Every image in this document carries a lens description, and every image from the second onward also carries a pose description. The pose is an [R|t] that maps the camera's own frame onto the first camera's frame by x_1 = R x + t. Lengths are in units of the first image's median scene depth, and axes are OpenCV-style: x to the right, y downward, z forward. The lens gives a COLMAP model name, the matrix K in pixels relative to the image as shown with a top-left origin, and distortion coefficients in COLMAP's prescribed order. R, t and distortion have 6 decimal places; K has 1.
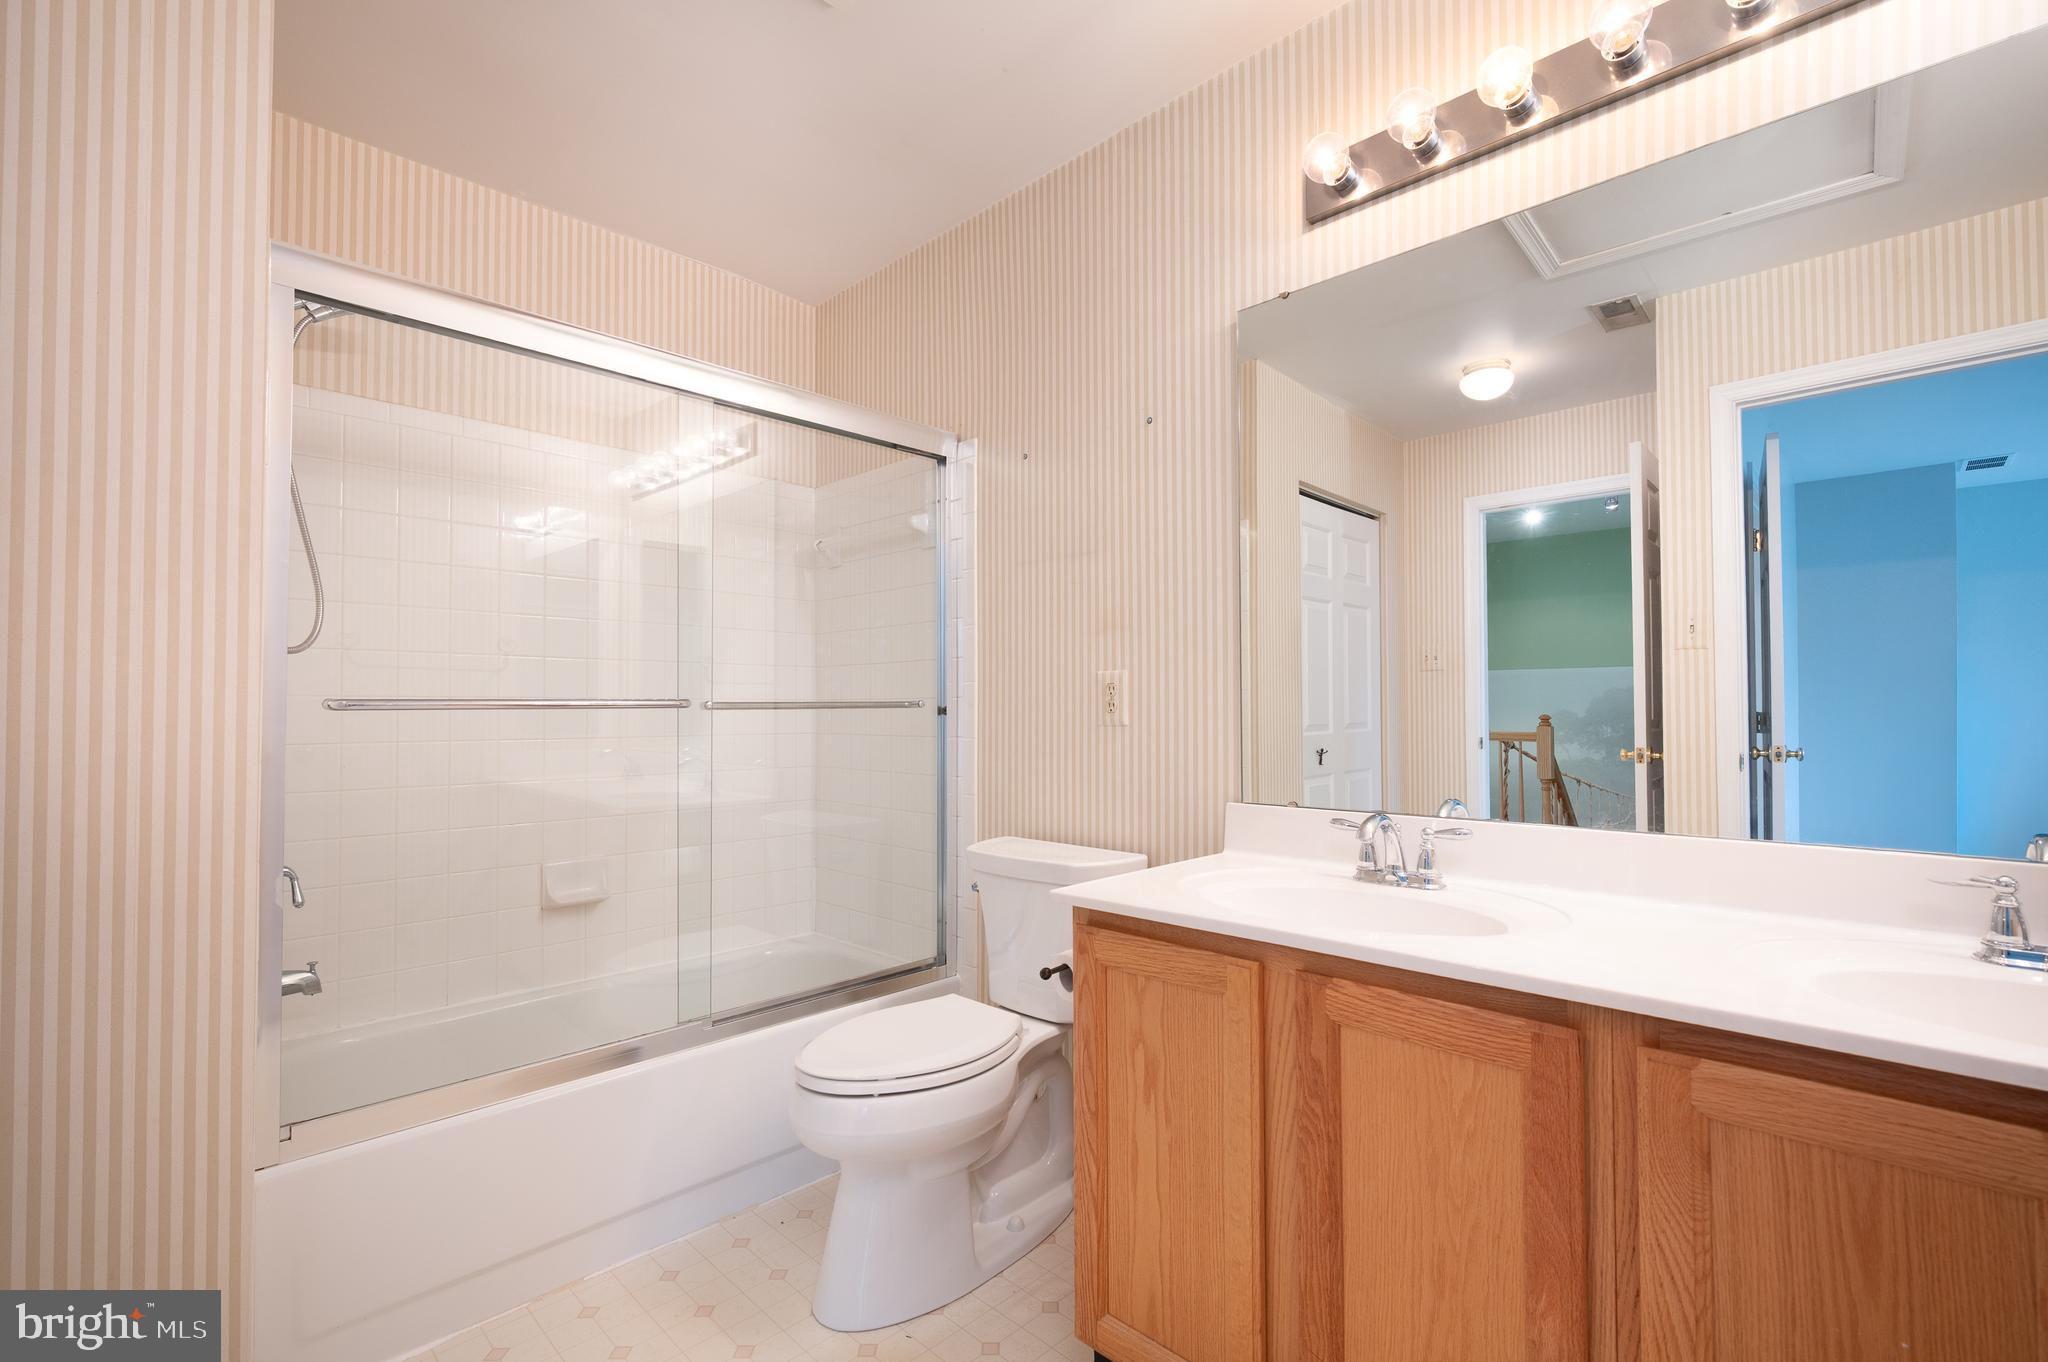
lens RADIAL K [[903.3, 0, 1022.4], [0, 903.3, 702.3], [0, 0, 1]] dist [-0.000659, -0.000045]
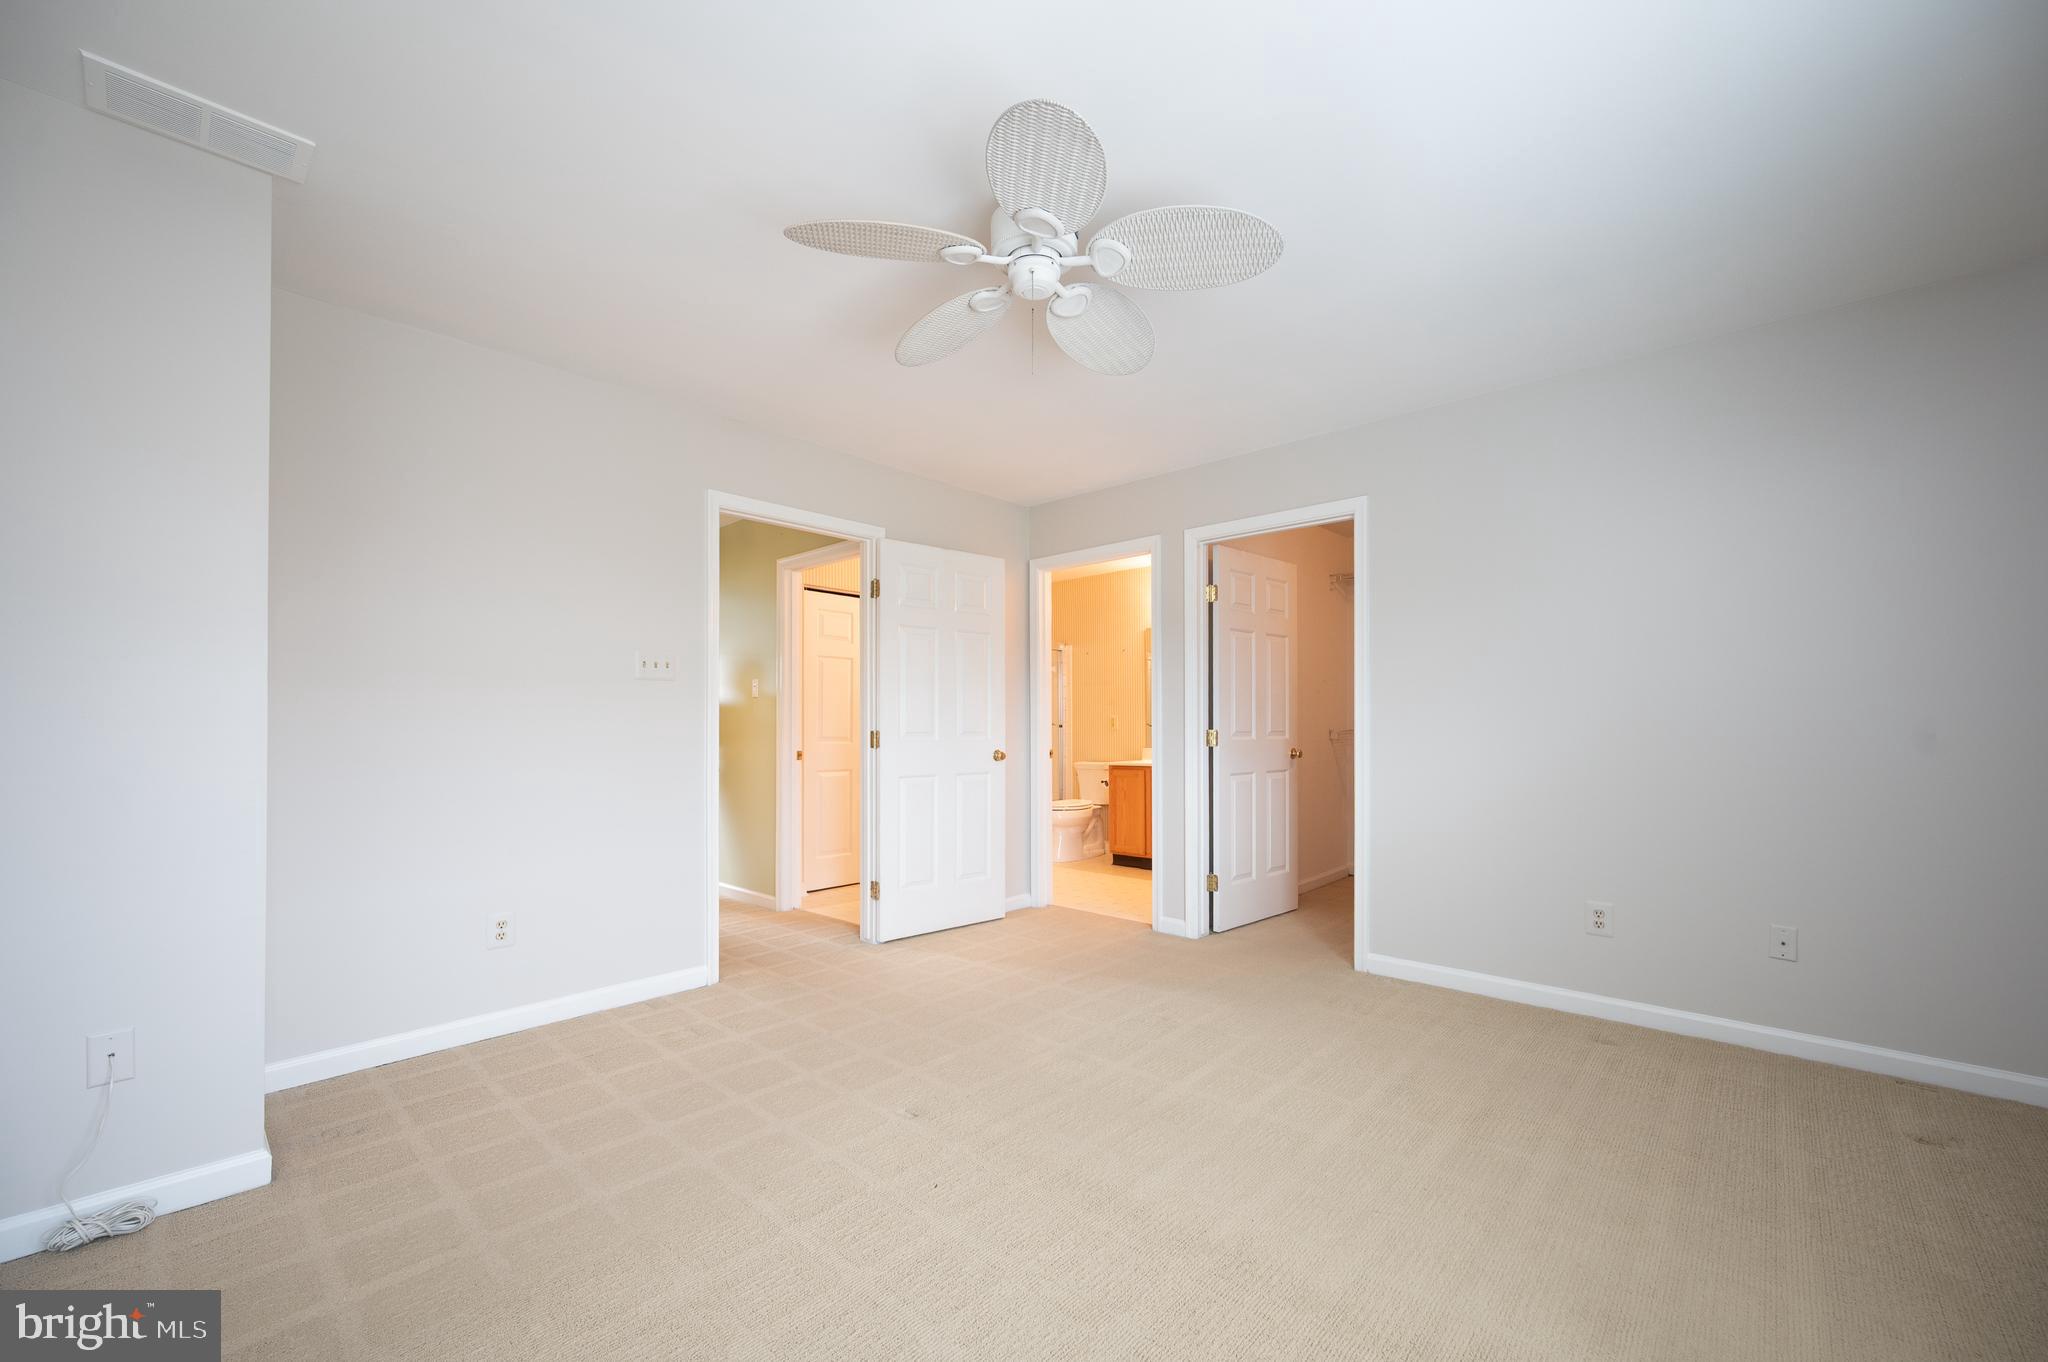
lens RADIAL K [[813.1, 0, 1037.5], [0, 813.1, 729.5], [0, 0, 1]] dist [-0.000045, -0.000108]
pose [[0.998561, -0.000175, 0.053620, -0.480770], [-0.000984, 0.999766, 0.021590, -0.058311], [-0.053611, -0.021612, 0.998328, -2.857821]]
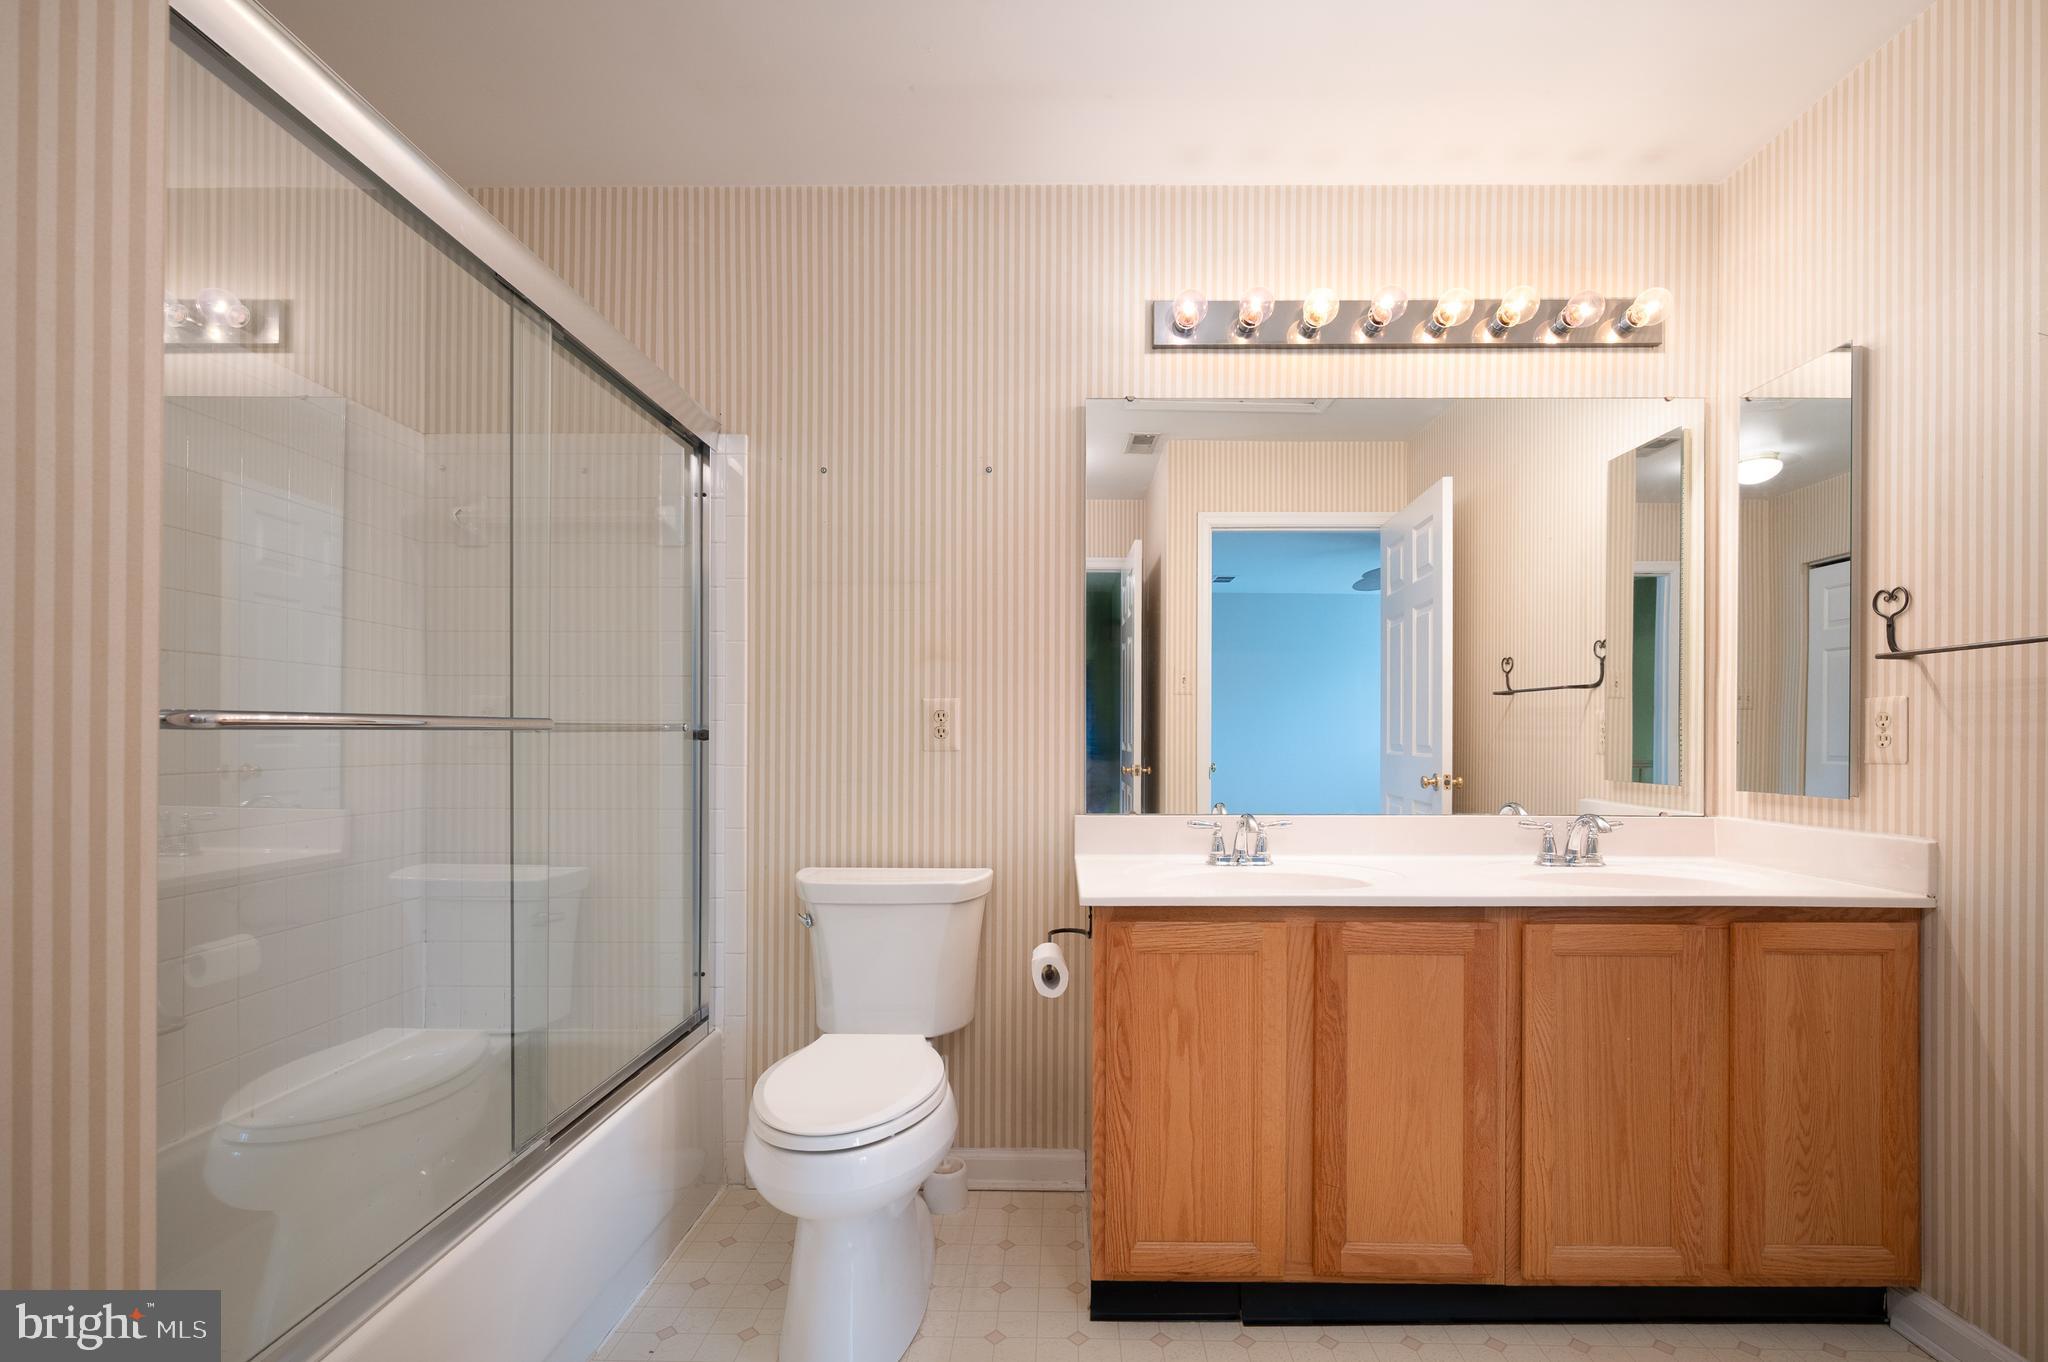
lens RADIAL K [[924.7, 0, 1031.9], [0, 924.7, 741.8], [0, 0, 1]] dist [-0.000499, -0.000071]
pose [[0.725483, 0.002159, 0.688237, -0.680657], [-0.013855, 0.999838, 0.011469, 0.002093], [-0.688101, -0.017856, 0.725395, 0.174896]]
